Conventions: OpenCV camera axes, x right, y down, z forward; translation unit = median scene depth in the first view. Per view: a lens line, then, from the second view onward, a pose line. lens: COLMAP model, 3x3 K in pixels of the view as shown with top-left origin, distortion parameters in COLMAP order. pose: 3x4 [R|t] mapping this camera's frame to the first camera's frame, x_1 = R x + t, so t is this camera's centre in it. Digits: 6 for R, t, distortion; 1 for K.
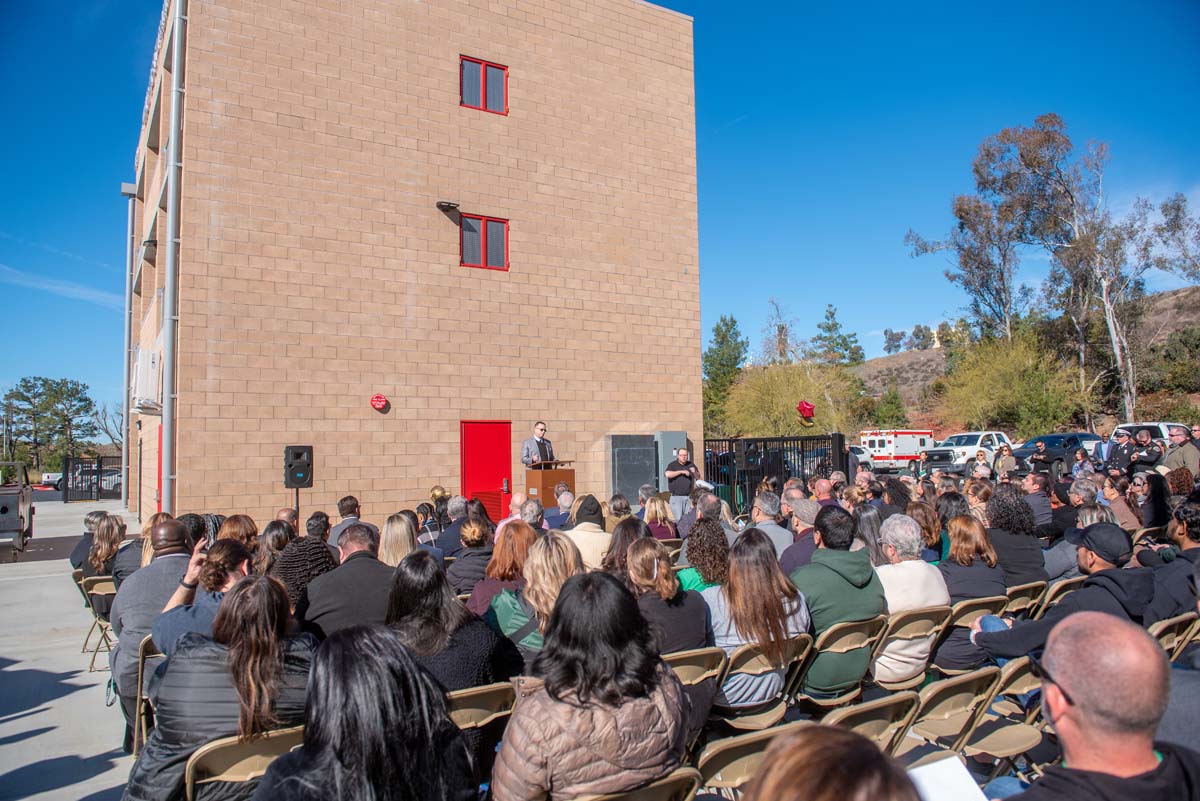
lens RADIAL K [[822.5, 0, 600.0], [0, 822.5, 400.5], [0, 0, 1]] dist [-0.047243, -0.002751]
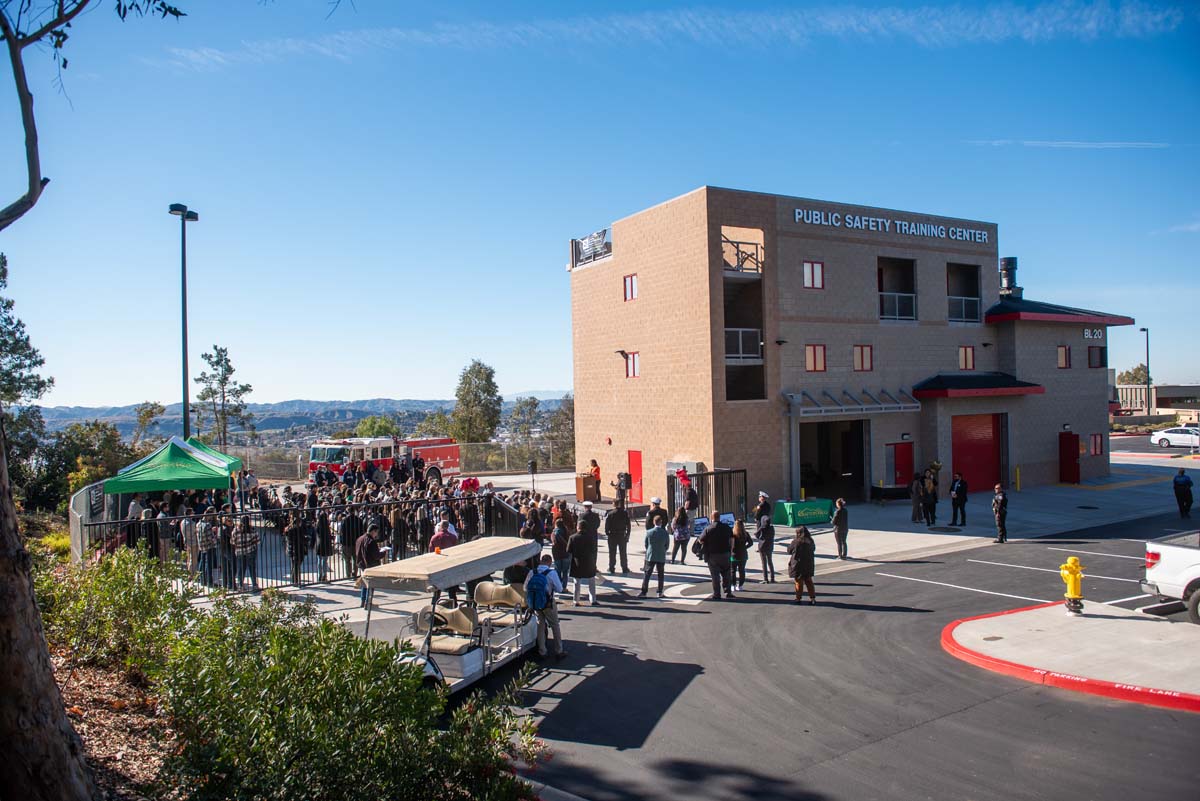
lens RADIAL K [[824.6, 0, 600.0], [0, 824.6, 400.5], [0, 0, 1]] dist [-0.046420, -0.003134]
pose [[-0.065036, 0.021228, -0.997657, 1.995701], [0.086057, 0.996168, 0.015587, -0.144796], [0.994165, -0.084842, -0.066613, 1.066990]]
